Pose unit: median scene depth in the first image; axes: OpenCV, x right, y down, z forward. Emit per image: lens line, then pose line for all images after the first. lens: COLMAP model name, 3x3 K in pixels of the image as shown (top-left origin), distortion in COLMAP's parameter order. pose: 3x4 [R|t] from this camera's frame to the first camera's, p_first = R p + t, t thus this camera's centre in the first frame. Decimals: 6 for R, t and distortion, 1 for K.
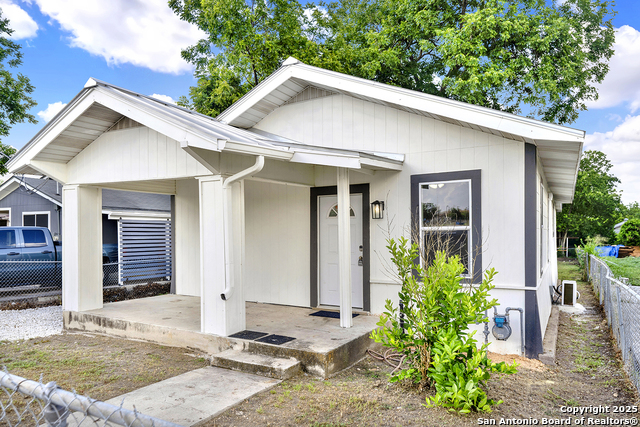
lens RADIAL K [[429.9, 0, 320.4], [0, 429.9, 215.2], [0, 0, 1]] dist [0.005437, 0.003438]
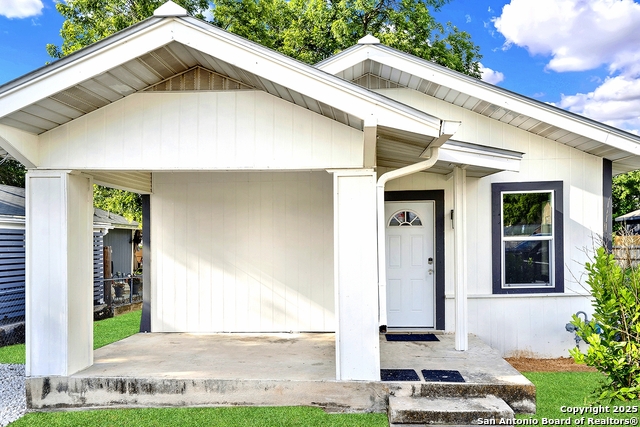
lens RADIAL K [[429.4, 0, 320.6], [0, 429.4, 225.6], [0, 0, 1]] dist [0.013142, -0.004066]
pose [[0.896753, 0.009148, 0.442437, -0.591492], [-0.007167, 0.999955, -0.006149, 0.010659], [-0.442473, 0.002343, 0.896779, 0.327398]]
